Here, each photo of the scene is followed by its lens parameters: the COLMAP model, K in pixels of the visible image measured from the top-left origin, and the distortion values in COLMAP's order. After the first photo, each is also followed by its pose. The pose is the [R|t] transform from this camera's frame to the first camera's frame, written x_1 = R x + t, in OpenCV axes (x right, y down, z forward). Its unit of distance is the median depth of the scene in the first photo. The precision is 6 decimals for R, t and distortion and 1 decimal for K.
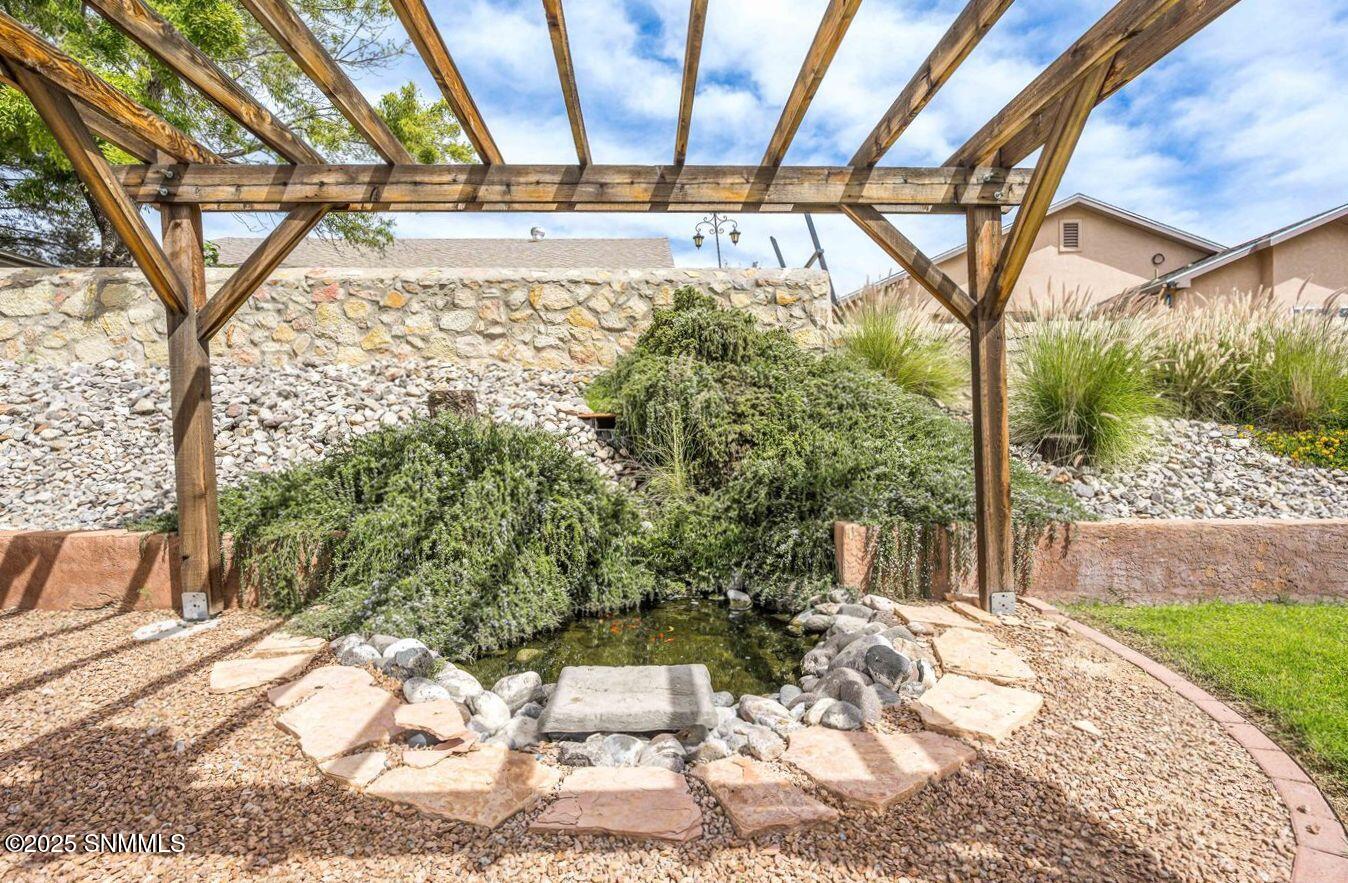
lens RADIAL K [[704.0, 0, 647.1], [0, 704.0, 440.0], [0, 0, 1]] dist [0.003298, 0.000617]
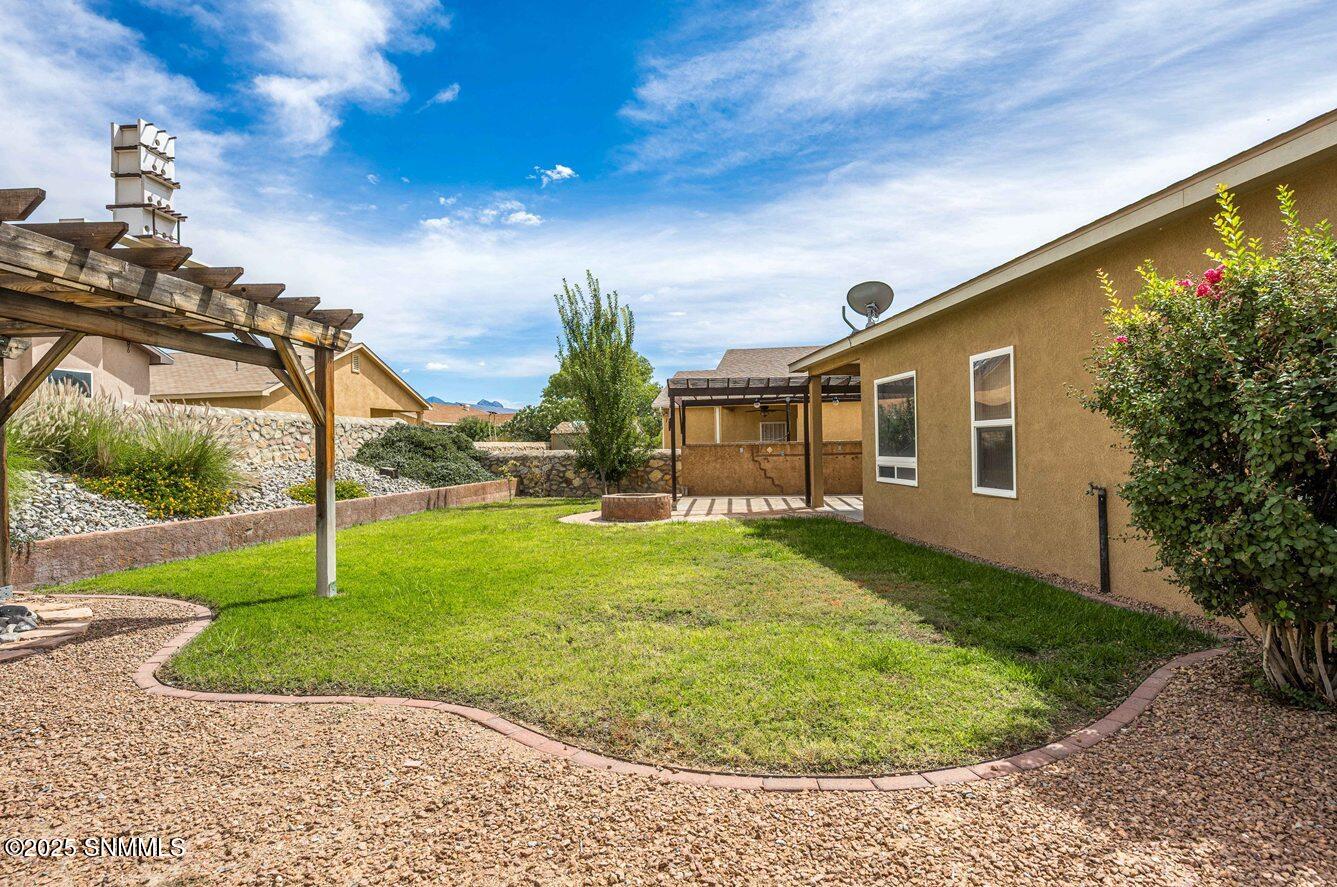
lens RADIAL K [[750.8, 0, 665.7], [0, 750.8, 447.7], [0, 0, 1]] dist [-0.004517, -0.000650]
pose [[0.088522, 0.007048, 0.996049, -0.717640], [0.021928, 0.999719, -0.009022, -0.040246], [-0.995833, 0.022640, 0.088343, -0.462588]]
